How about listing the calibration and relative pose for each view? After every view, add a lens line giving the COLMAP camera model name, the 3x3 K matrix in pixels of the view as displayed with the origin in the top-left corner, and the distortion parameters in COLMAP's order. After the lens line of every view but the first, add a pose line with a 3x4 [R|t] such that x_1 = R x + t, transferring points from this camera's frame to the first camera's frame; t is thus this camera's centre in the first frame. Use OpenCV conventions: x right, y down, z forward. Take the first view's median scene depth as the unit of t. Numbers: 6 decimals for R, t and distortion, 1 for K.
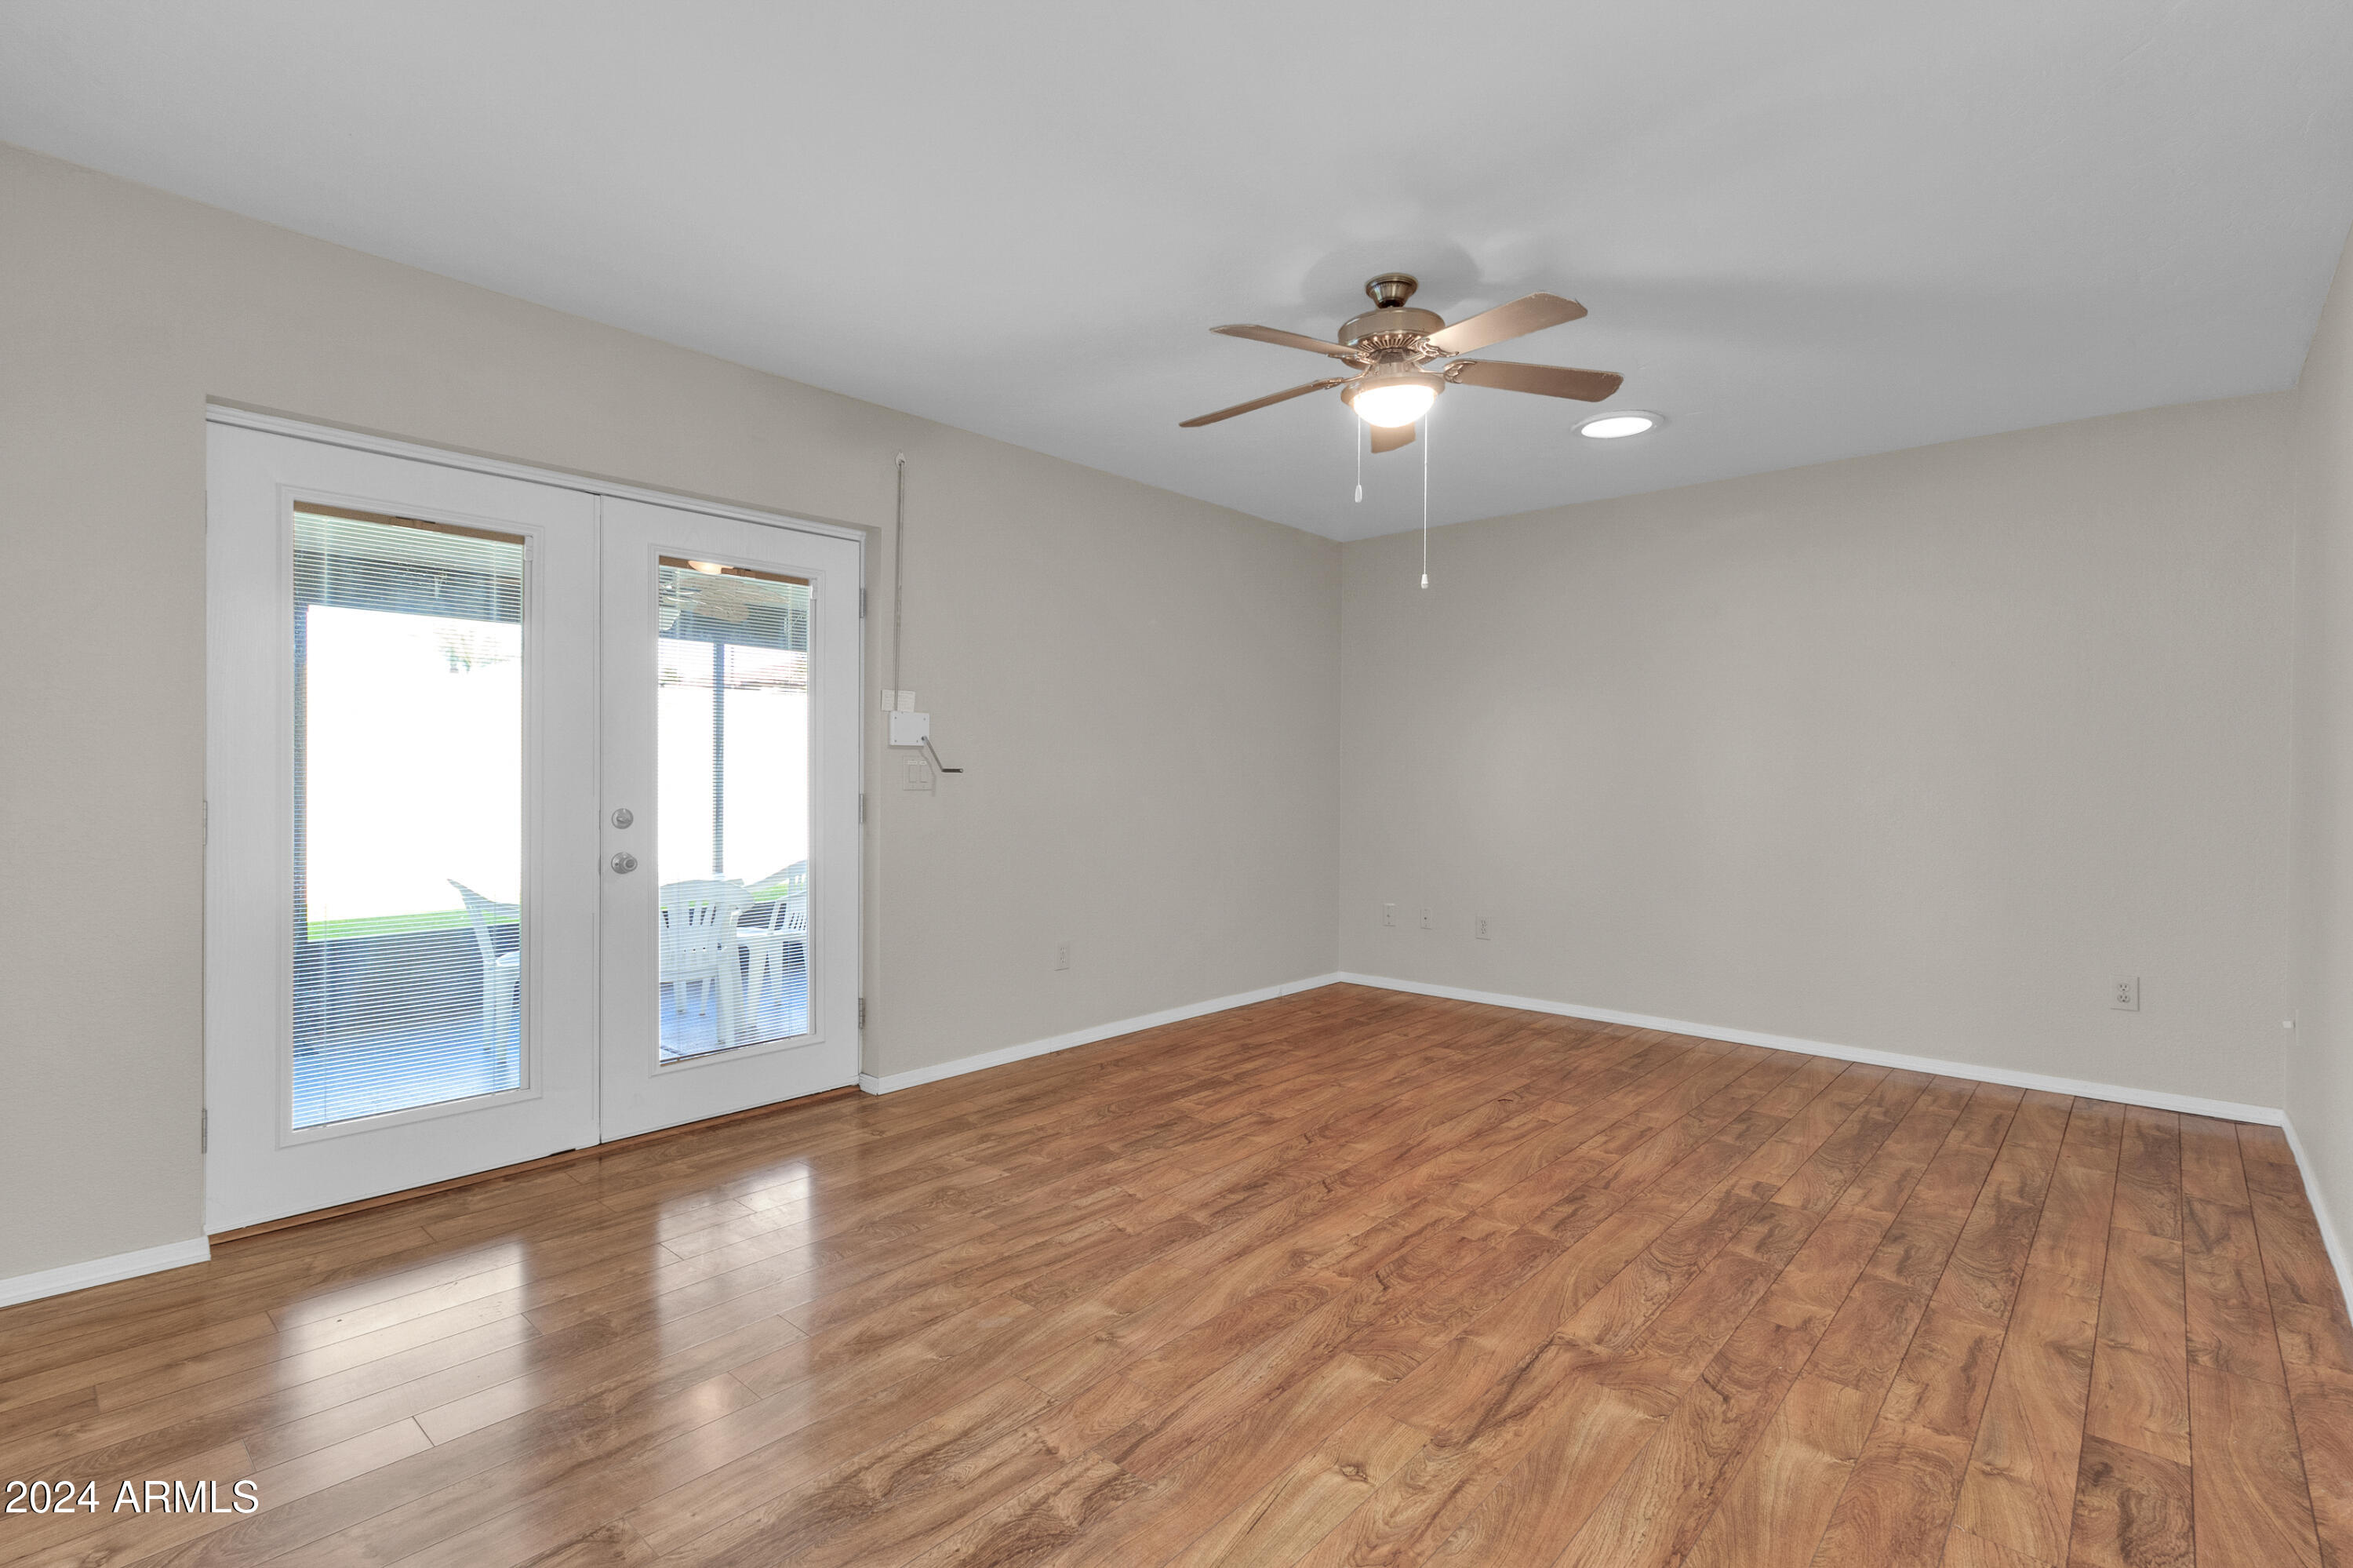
lens RADIAL K [[1085.5, 0, 1184.4], [0, 1085.5, 764.4], [0, 0, 1]] dist [0.001480, 0.000226]
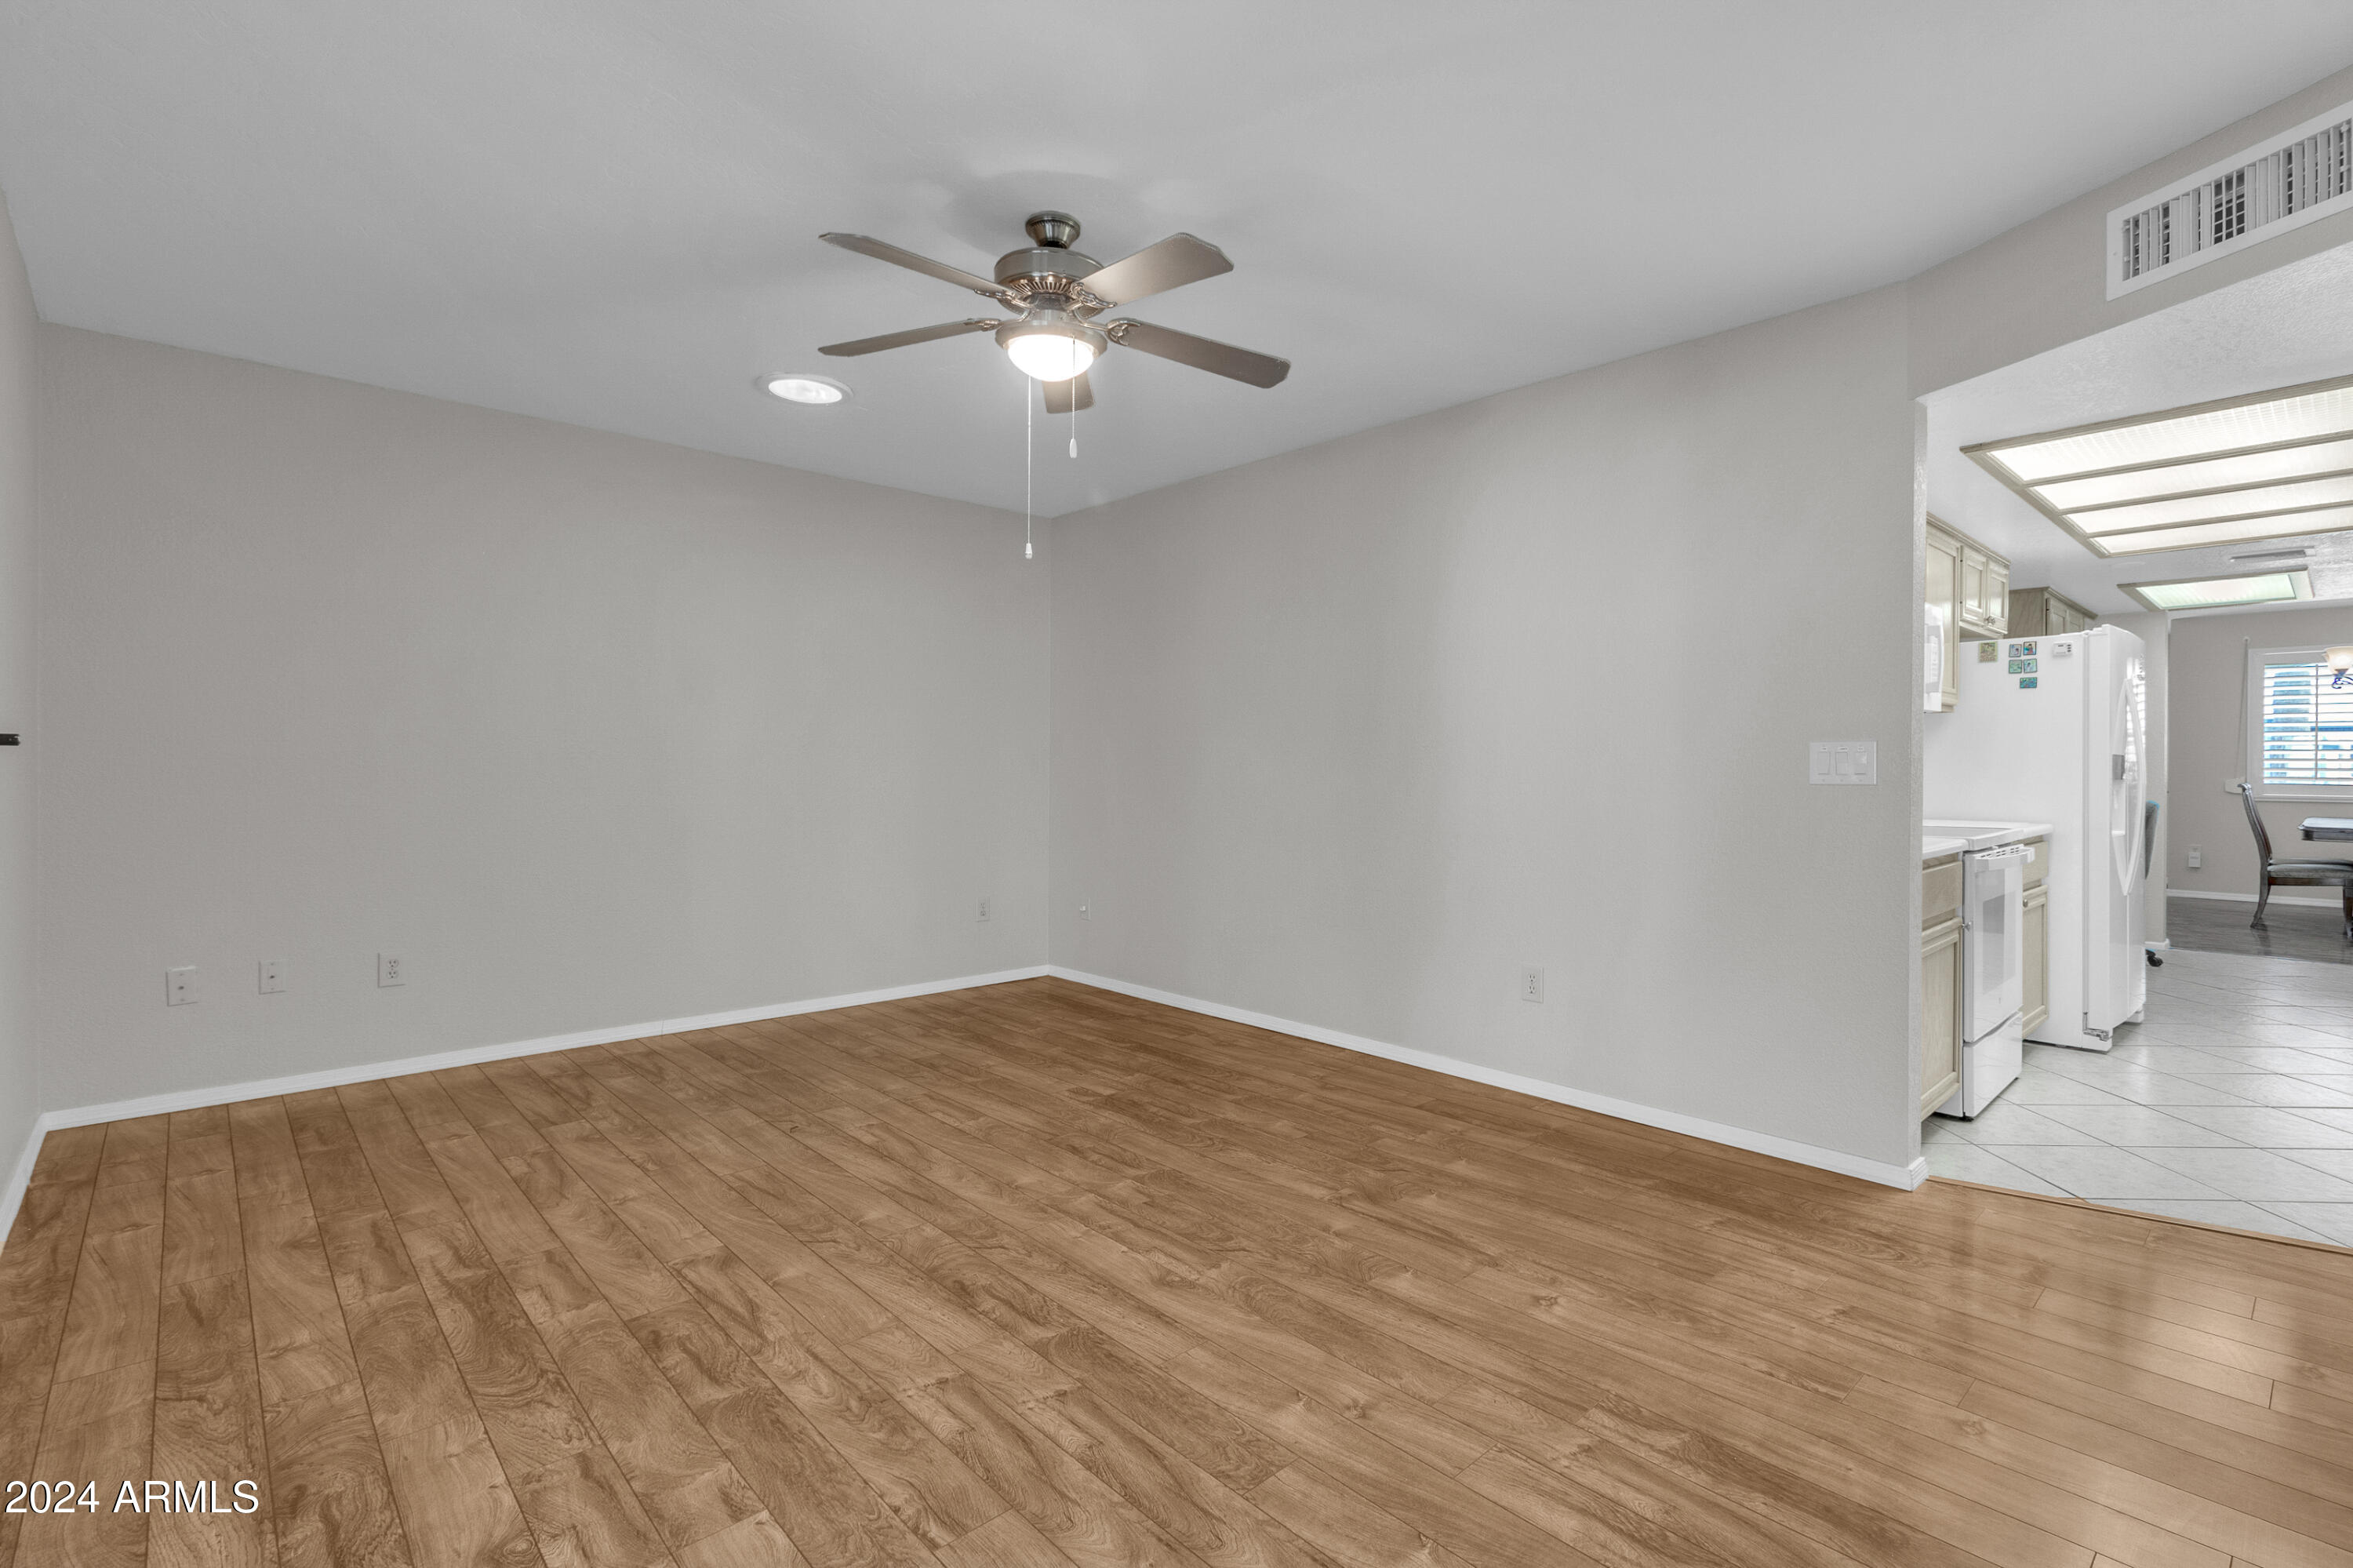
lens RADIAL K [[1080.3, 0, 1179.5], [0, 1080.3, 764.0], [0, 0, 1]] dist [0.001586, 0.000284]
pose [[0.094709, -0.002938, 0.995501, -0.713954], [-0.016976, 0.999845, 0.004566, 0.008544], [-0.995360, -0.017332, 0.094645, 0.811265]]
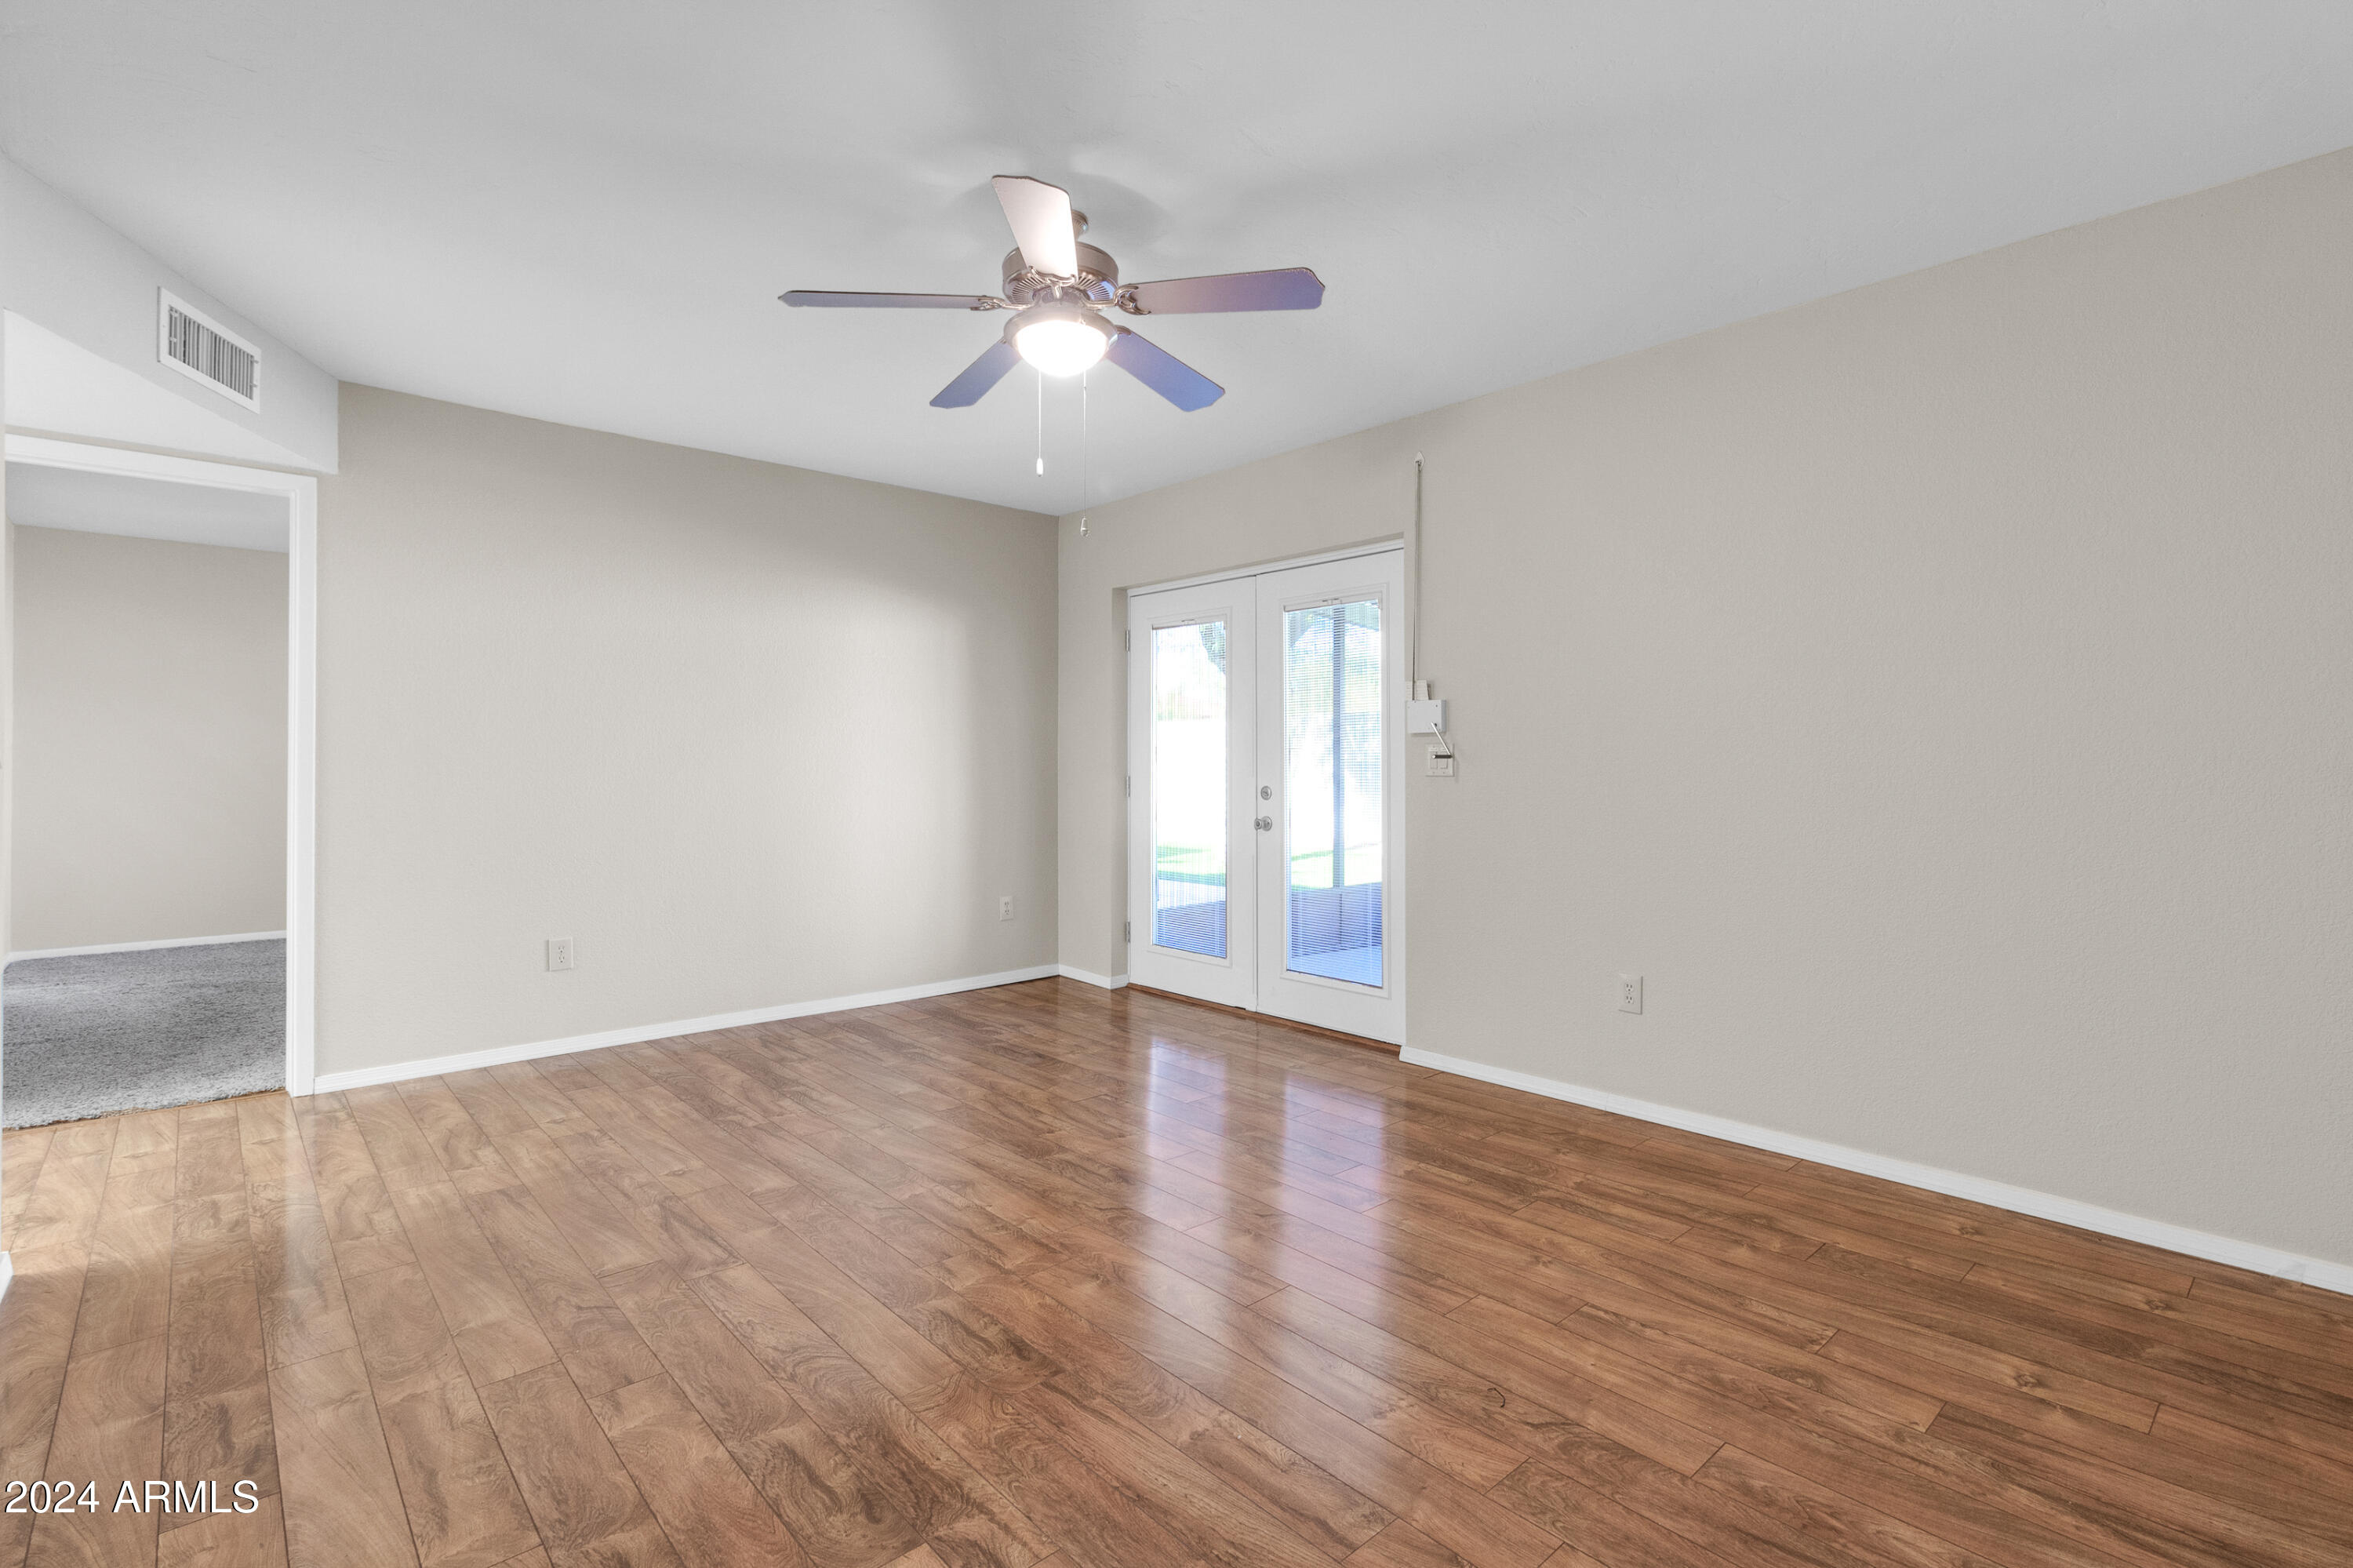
lens RADIAL K [[1085.5, 0, 1184.4], [0, 1085.5, 764.4], [0, 0, 1]] dist [0.001480, 0.000226]
pose [[-0.099186, -0.002861, -0.995065, 1.074791], [0.010351, 0.999939, -0.003906, 0.020219], [0.995015, -0.010687, -0.099150, 1.199437]]
